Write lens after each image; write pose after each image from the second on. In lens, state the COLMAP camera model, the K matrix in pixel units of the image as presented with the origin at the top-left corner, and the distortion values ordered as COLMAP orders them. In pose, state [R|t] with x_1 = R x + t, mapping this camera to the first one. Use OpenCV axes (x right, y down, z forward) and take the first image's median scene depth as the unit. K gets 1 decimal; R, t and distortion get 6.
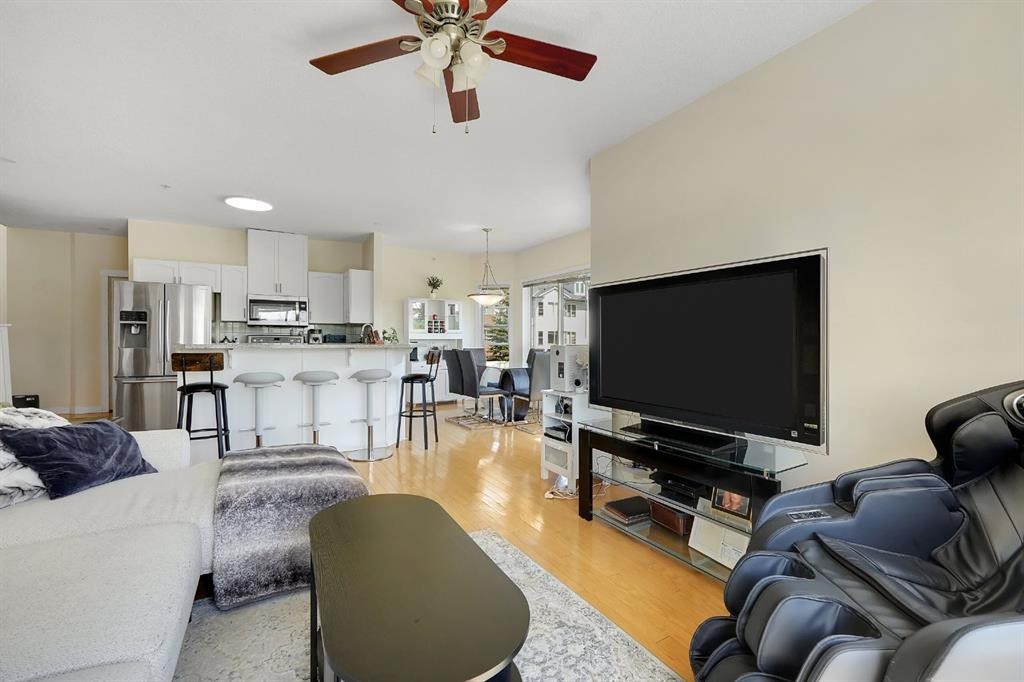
lens RADIAL K [[426.6, 0, 512.0], [0, 426.6, 341.0], [0, 0, 1]] dist [-0.000061, 0.000197]
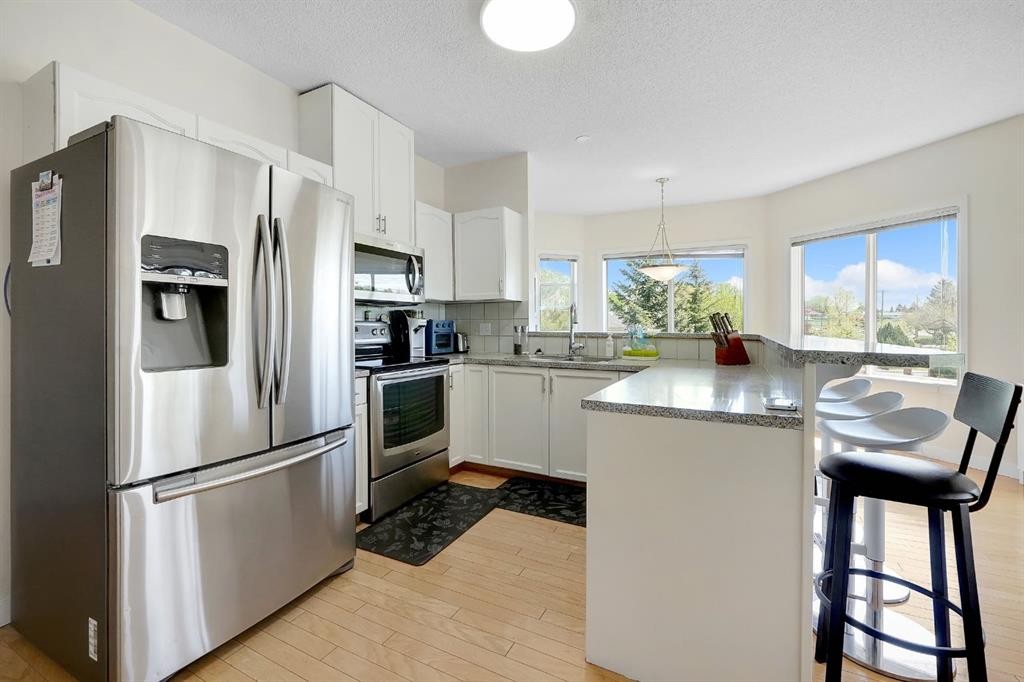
lens RADIAL K [[431.7, 0, 514.3], [0, 431.7, 323.7], [0, 0, 1]] dist [-0.013257, 0.000025]
pose [[0.837279, -0.006942, 0.546732, -0.650407], [0.008175, 0.999967, 0.000177, -0.009611], [-0.546715, 0.004322, 0.837308, 0.484471]]
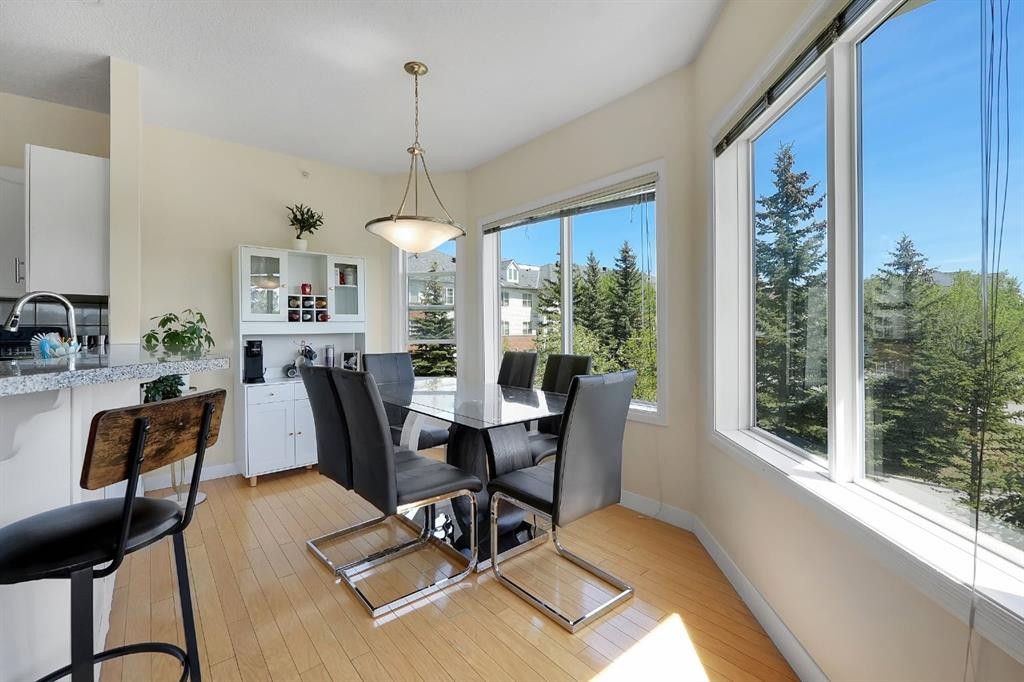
lens RADIAL K [[432.9, 0, 514.3], [0, 432.9, 331.5], [0, 0, 1]] dist [-0.003153, 0.000002]
pose [[0.984405, -0.010035, 0.175630, -0.038292], [0.009965, 0.999950, 0.001280, -0.006564], [-0.175634, 0.000490, 0.984455, 0.546982]]
